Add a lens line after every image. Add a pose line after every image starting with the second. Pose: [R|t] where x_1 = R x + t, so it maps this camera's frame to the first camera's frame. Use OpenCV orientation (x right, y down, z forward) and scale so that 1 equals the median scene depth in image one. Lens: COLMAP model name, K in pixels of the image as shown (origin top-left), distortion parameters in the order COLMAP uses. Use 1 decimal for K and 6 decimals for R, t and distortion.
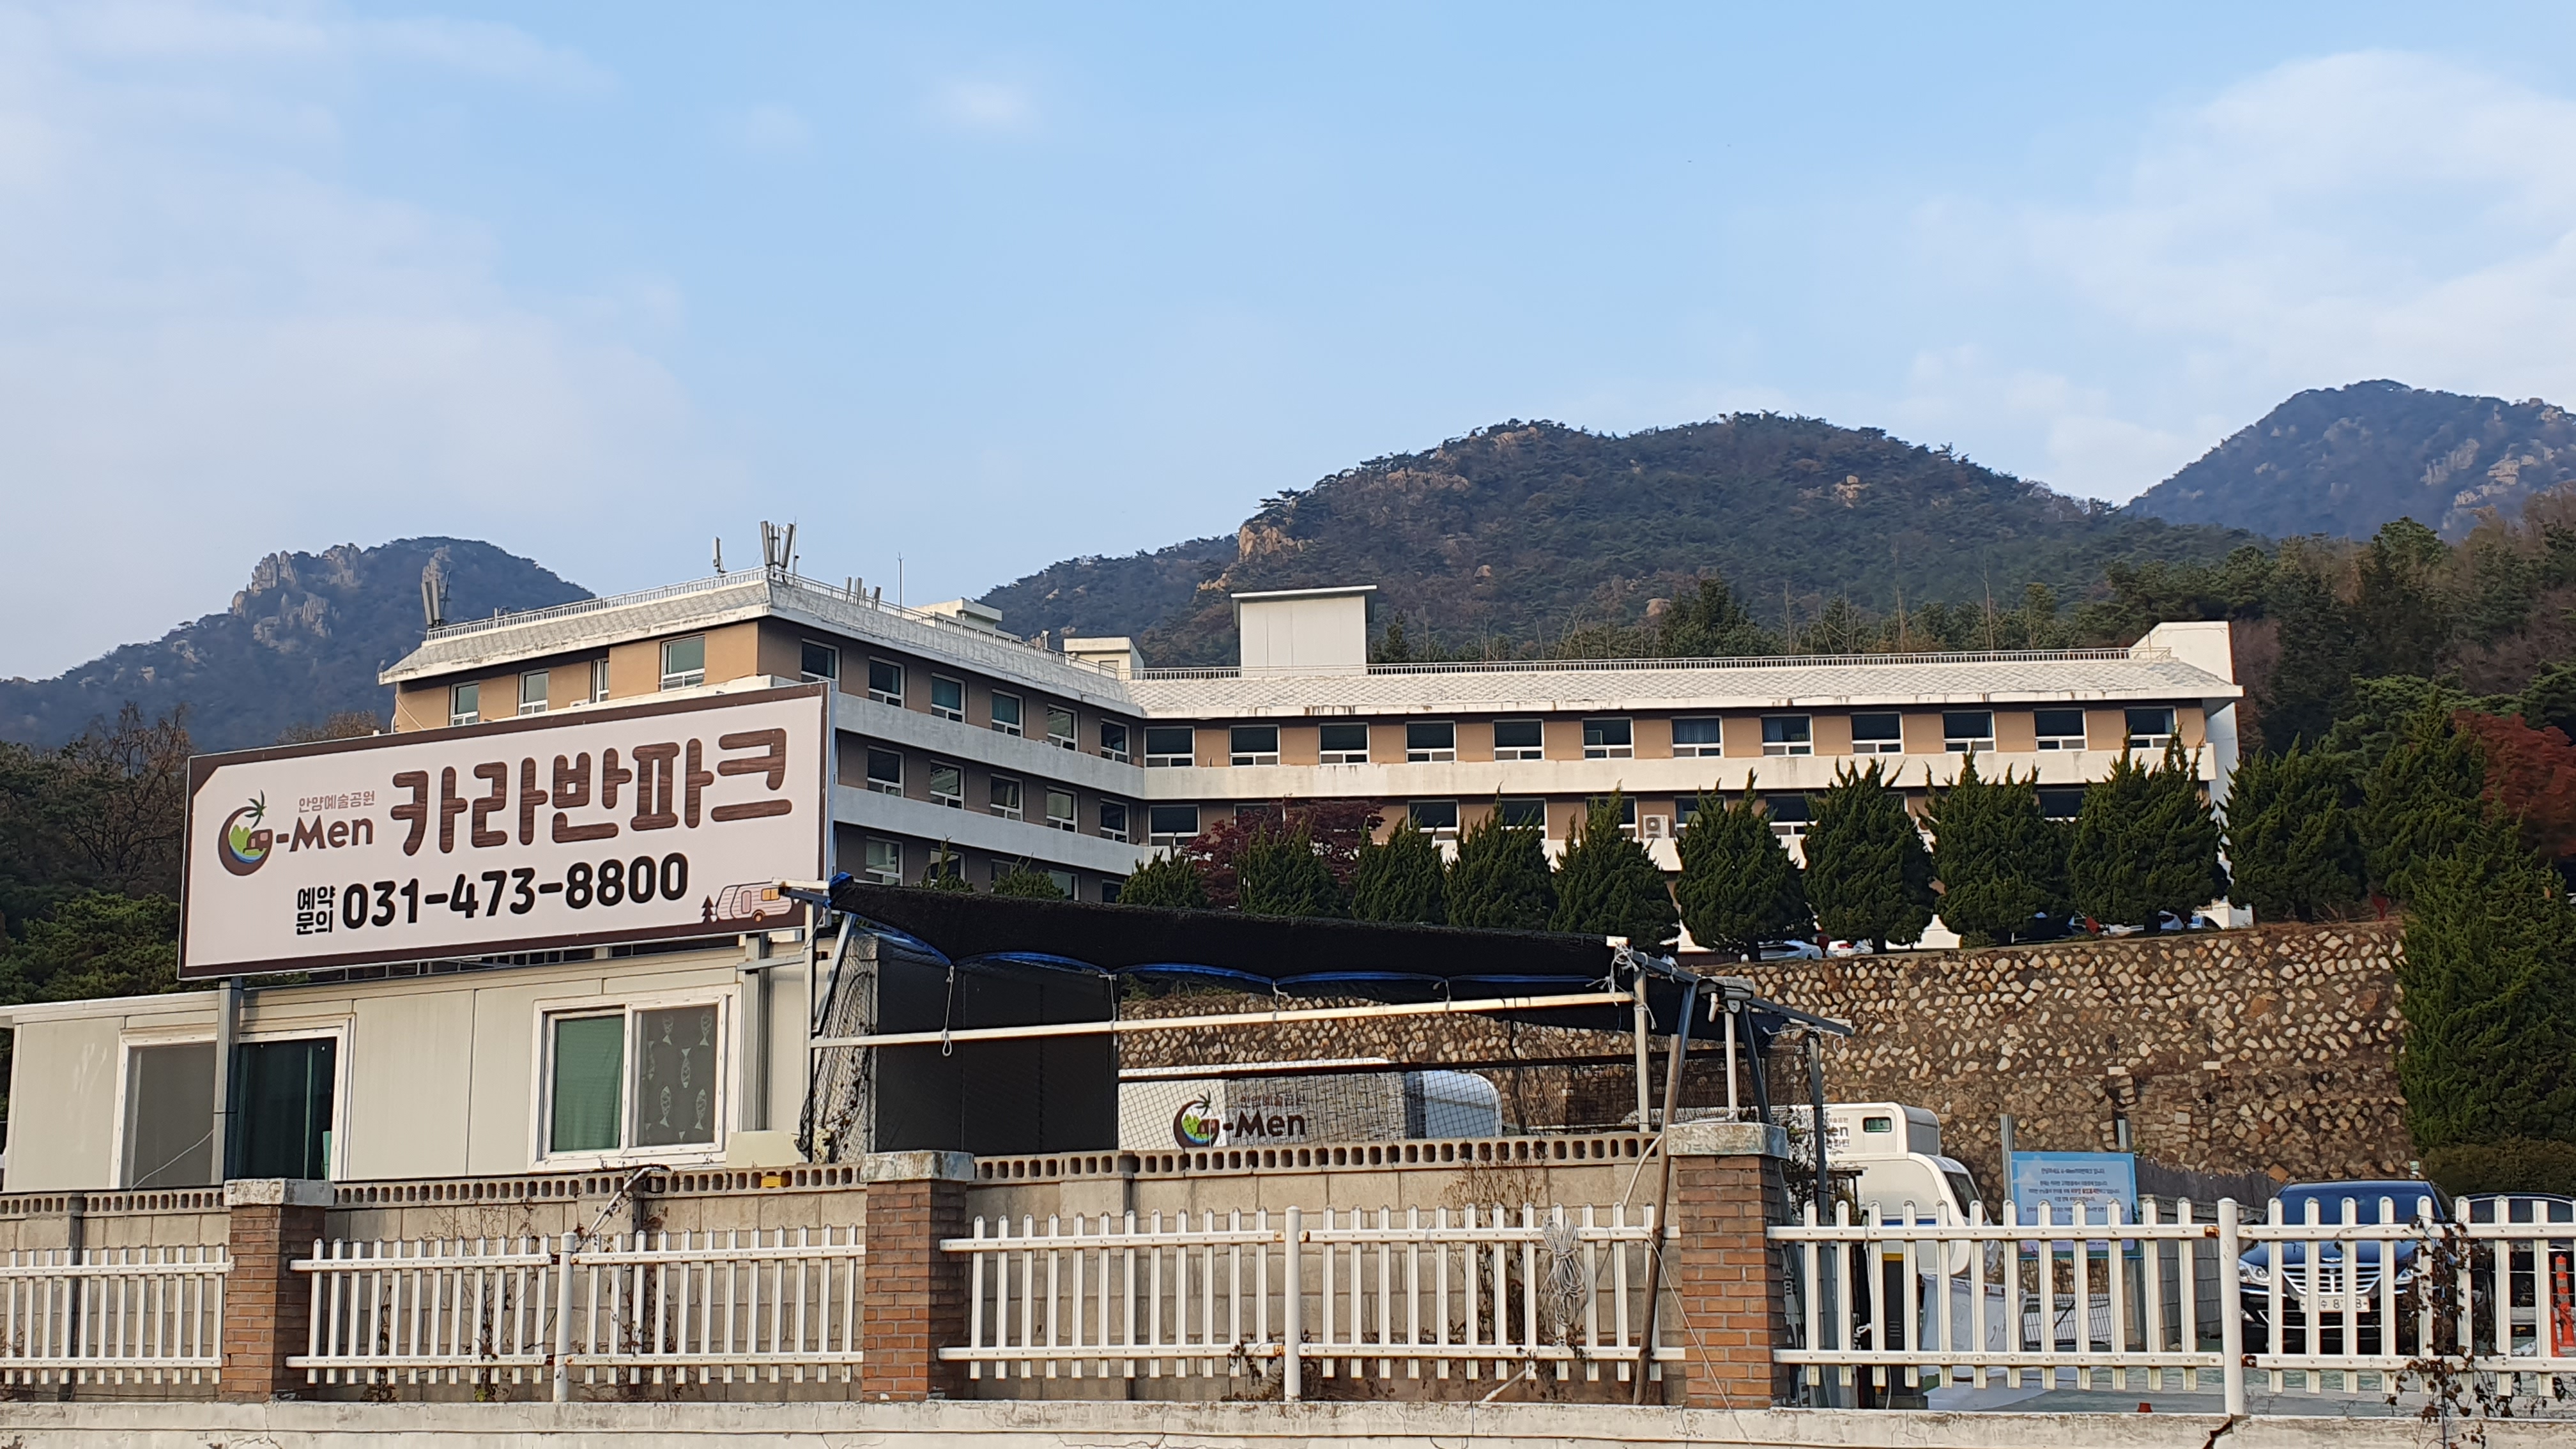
lens RADIAL K [[3031.6, 0, 1288.0], [0, 3031.6, 724.5], [0, 0, 1]] dist [0.243401, -1.233835]
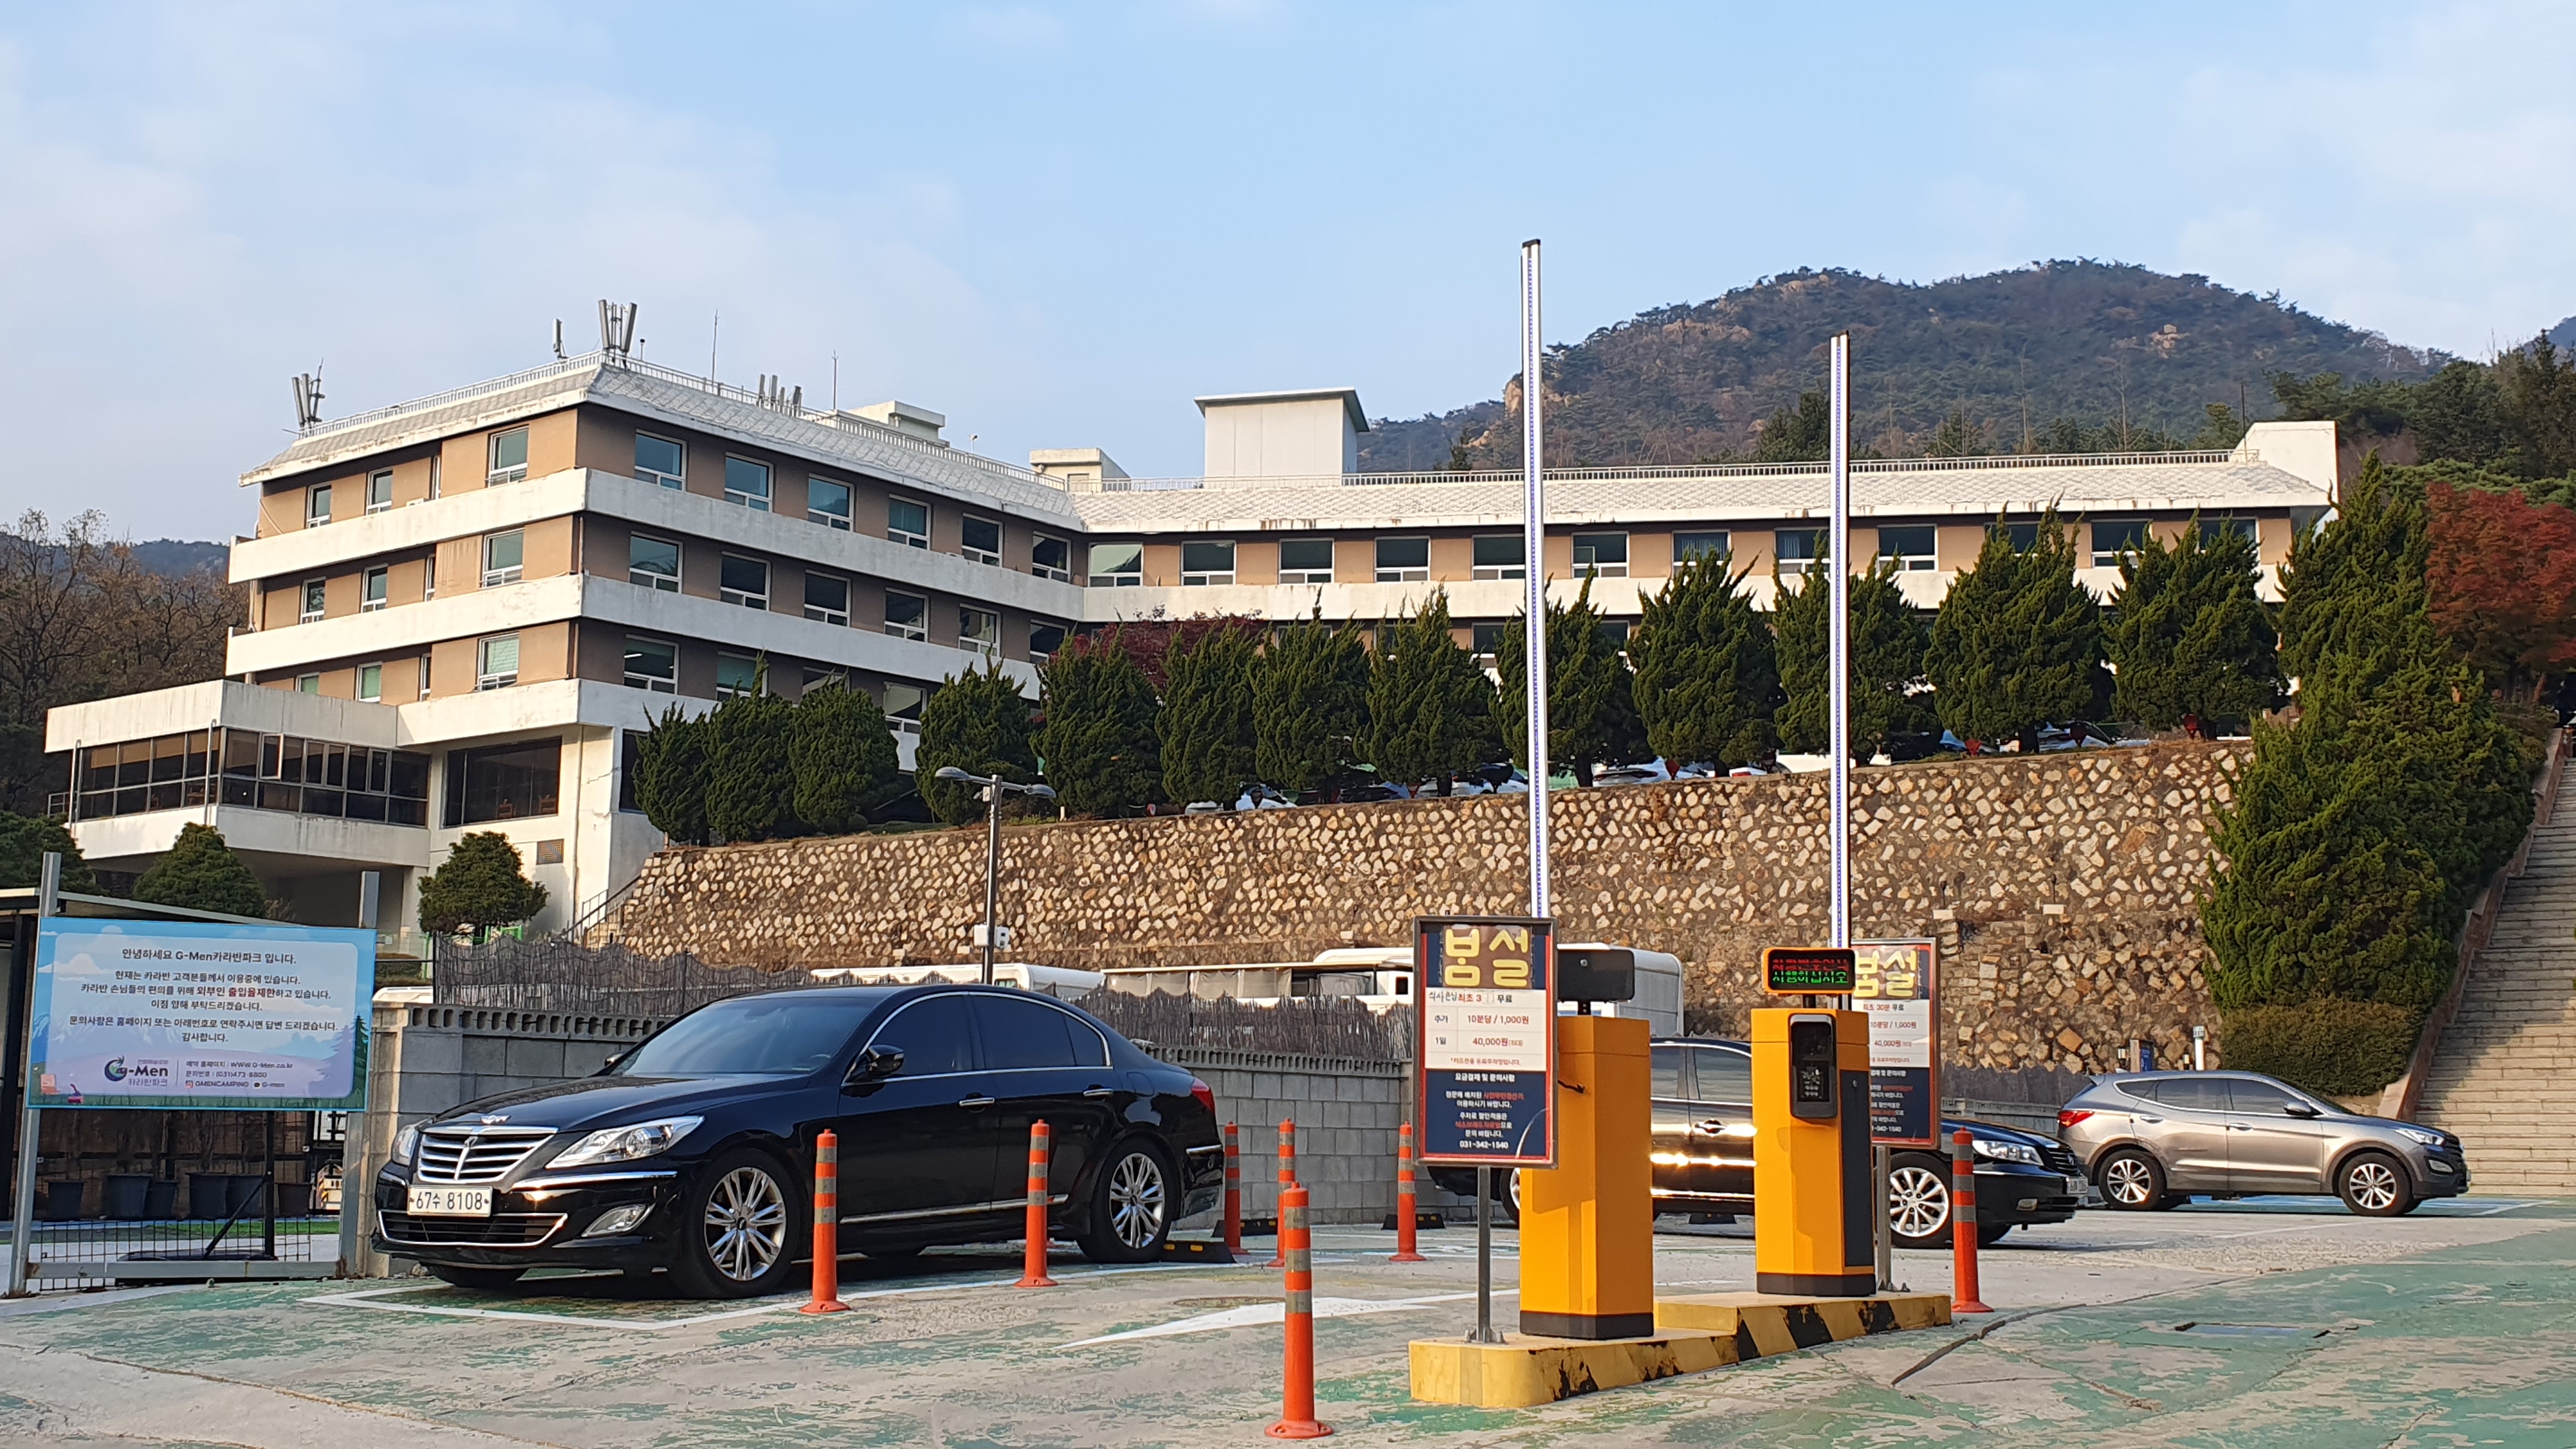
lens RADIAL K [[3031.6, 0, 1288.0], [0, 3031.6, 724.5], [0, 0, 1]] dist [0.243401, -1.233835]
pose [[0.992244, 0.008835, -0.123991, 0.182705], [-0.003986, 0.999219, 0.039303, 0.028305], [0.124242, -0.038504, 0.991505, 0.155178]]
